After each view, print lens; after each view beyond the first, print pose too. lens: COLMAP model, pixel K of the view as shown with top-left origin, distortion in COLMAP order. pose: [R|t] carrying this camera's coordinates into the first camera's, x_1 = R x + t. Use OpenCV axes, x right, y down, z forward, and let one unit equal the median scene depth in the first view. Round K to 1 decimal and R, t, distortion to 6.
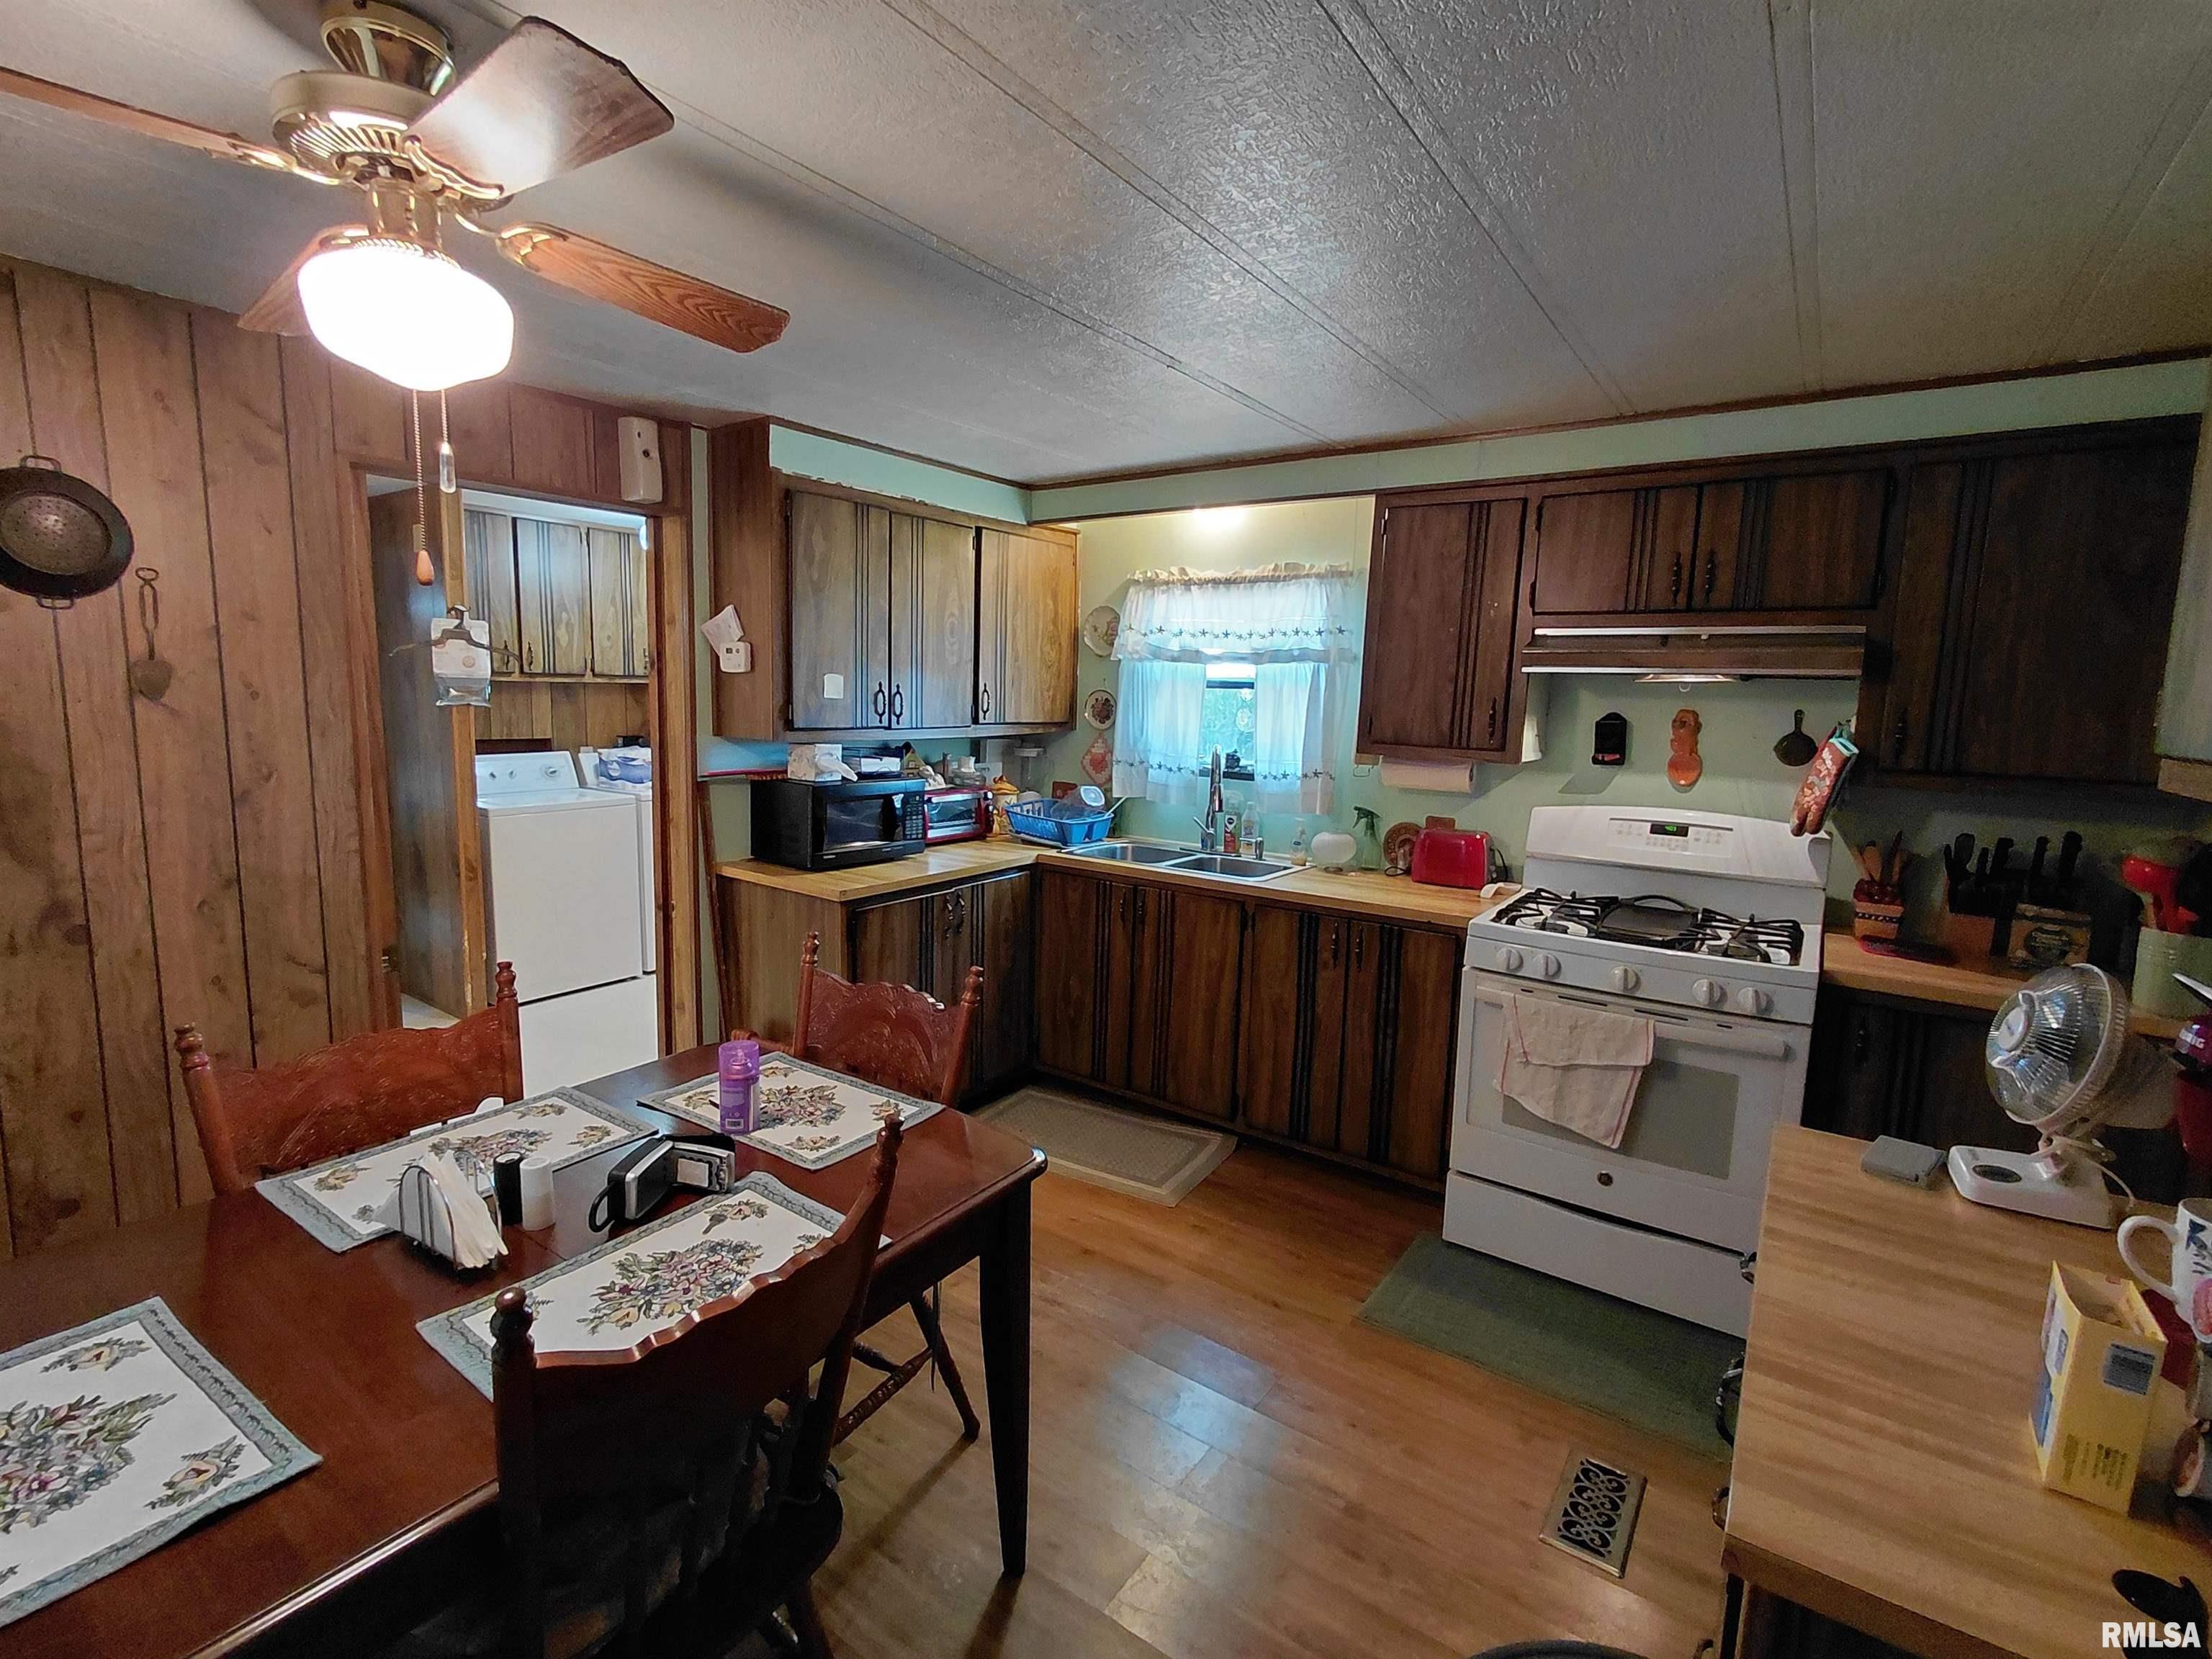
lens RADIAL K [[1019.7, 0, 1084.8], [0, 1019.7, 818.4], [0, 0, 1]] dist [-0.008696, 0.005247]
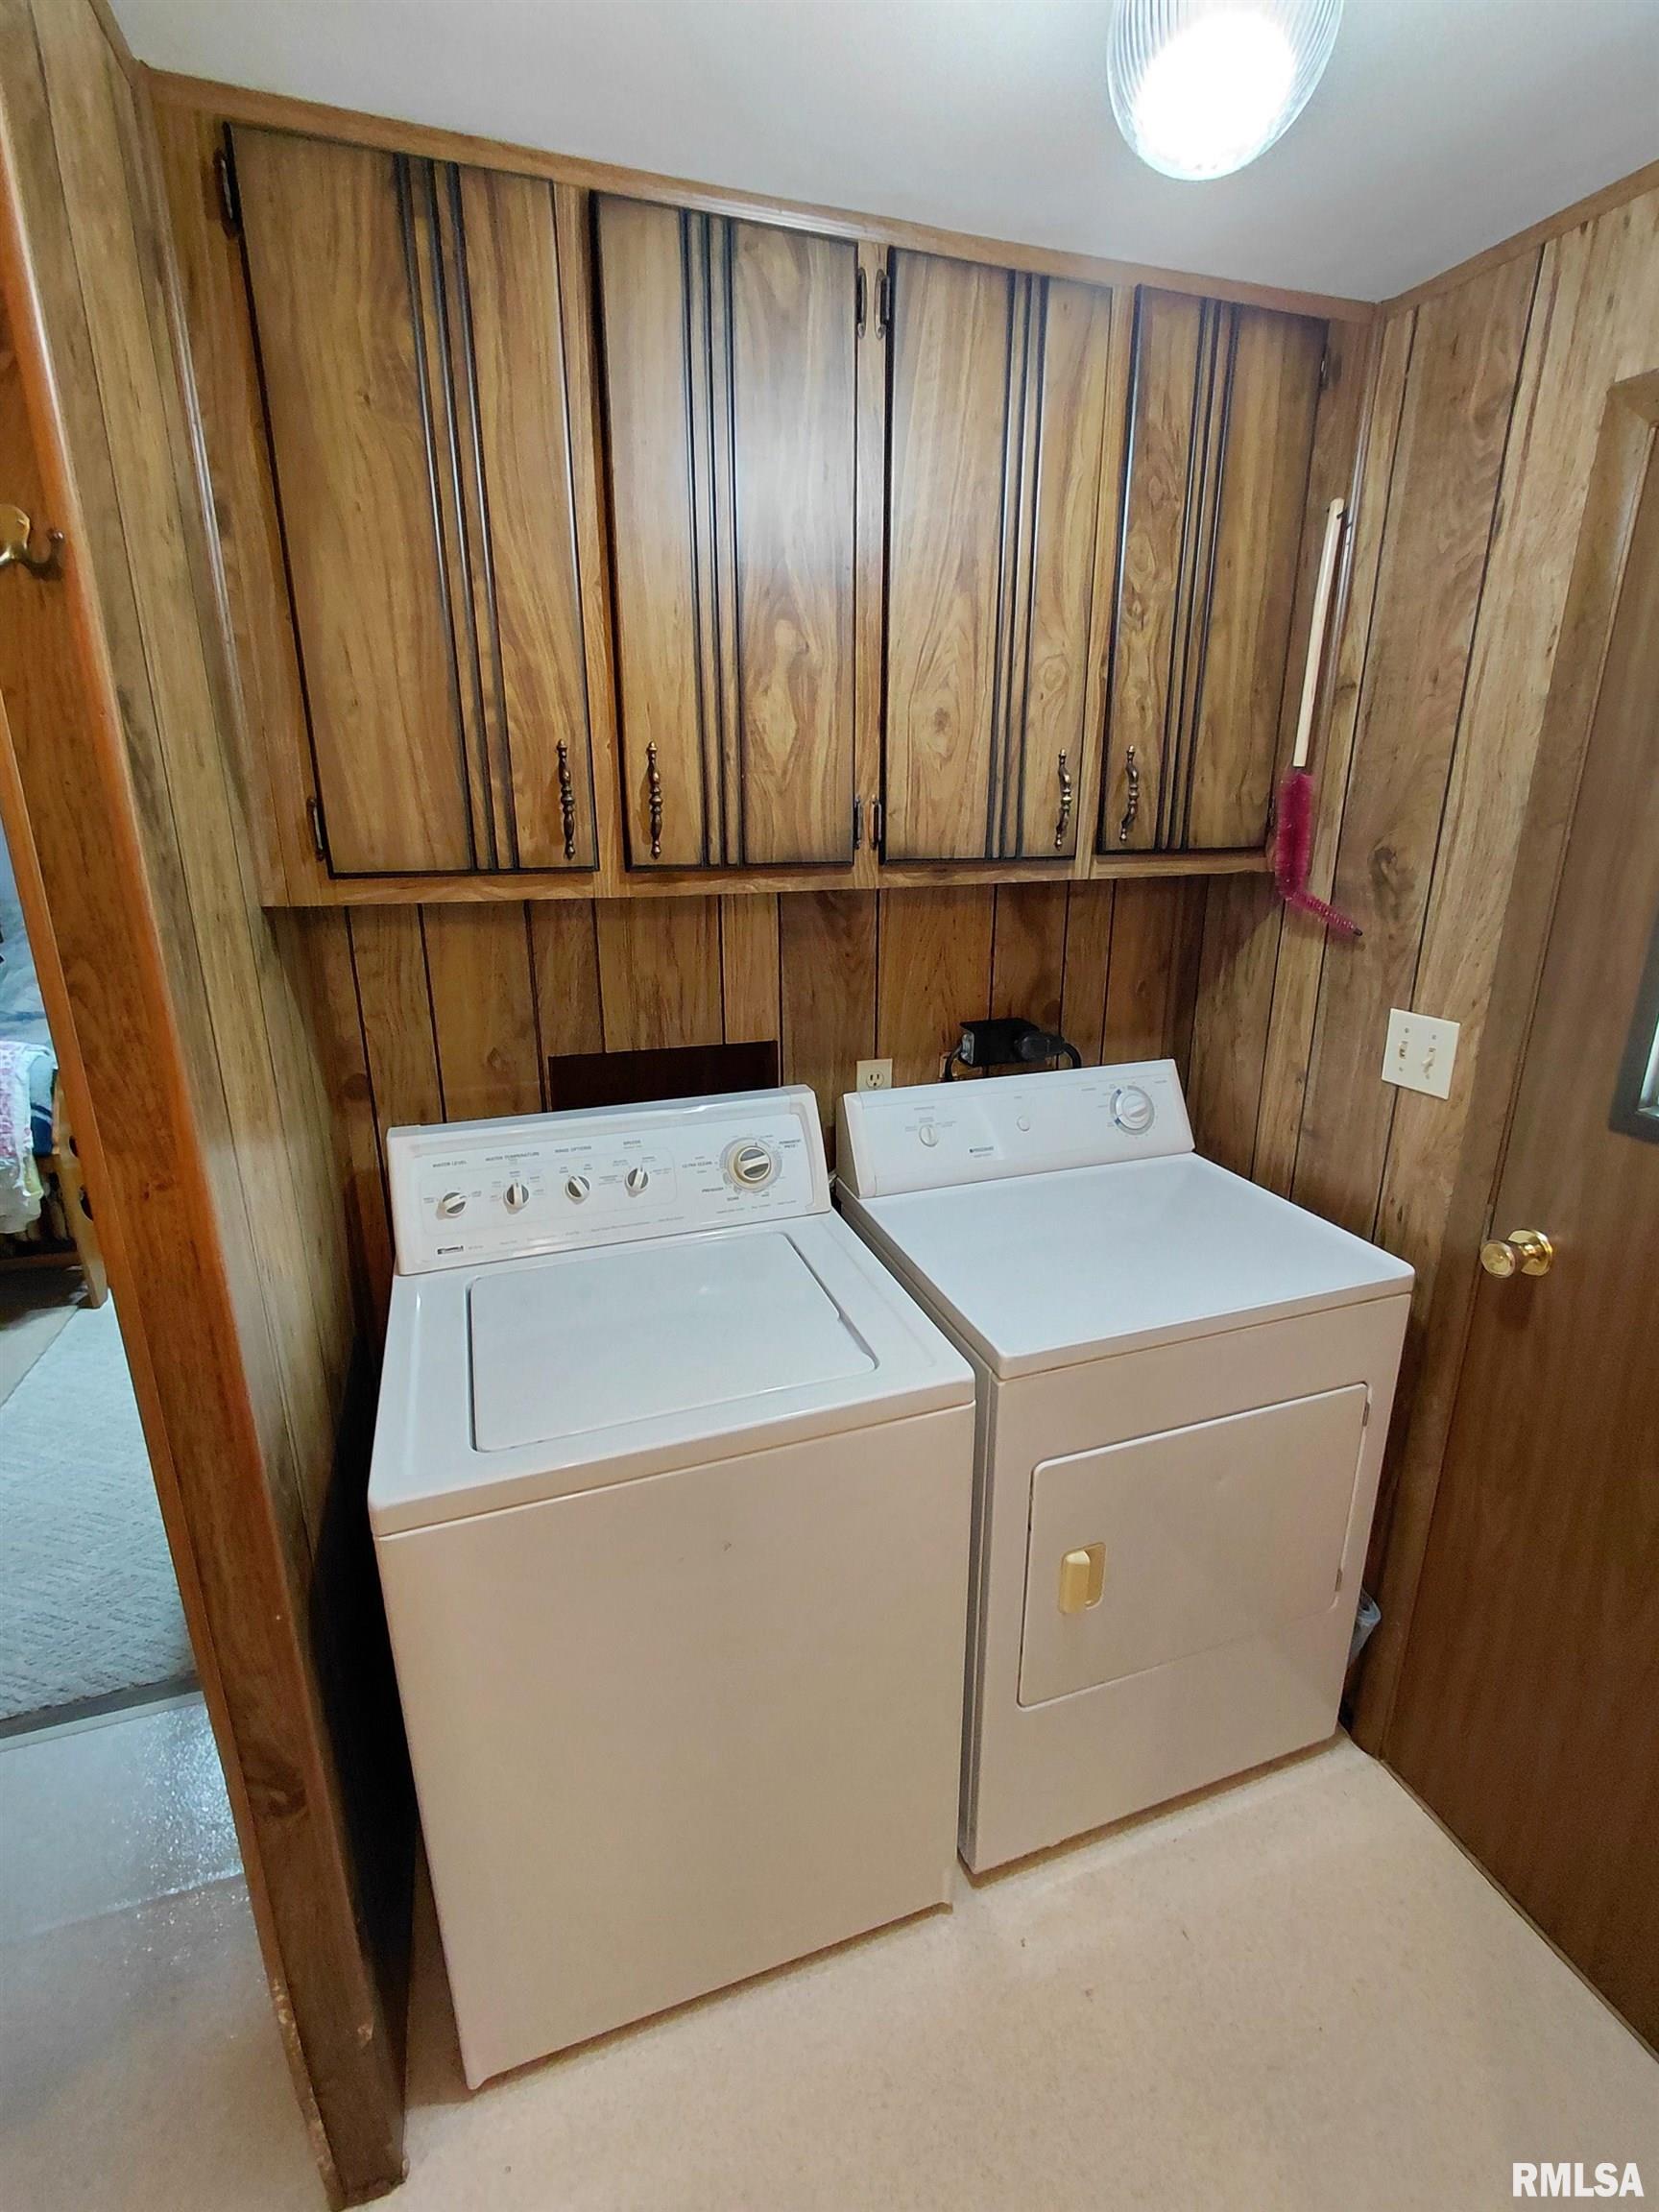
lens RADIAL K [[1019.7, 0, 843.2], [0, 1019.7, 1082.5], [0, 0, 1]] dist [-0.008696, 0.005247]
pose [[0.826306, 0.141492, -0.545159, -0.505411], [-0.054181, 0.983410, 0.173113, -0.197064], [0.560609, -0.113507, 0.820264, 1.158317]]
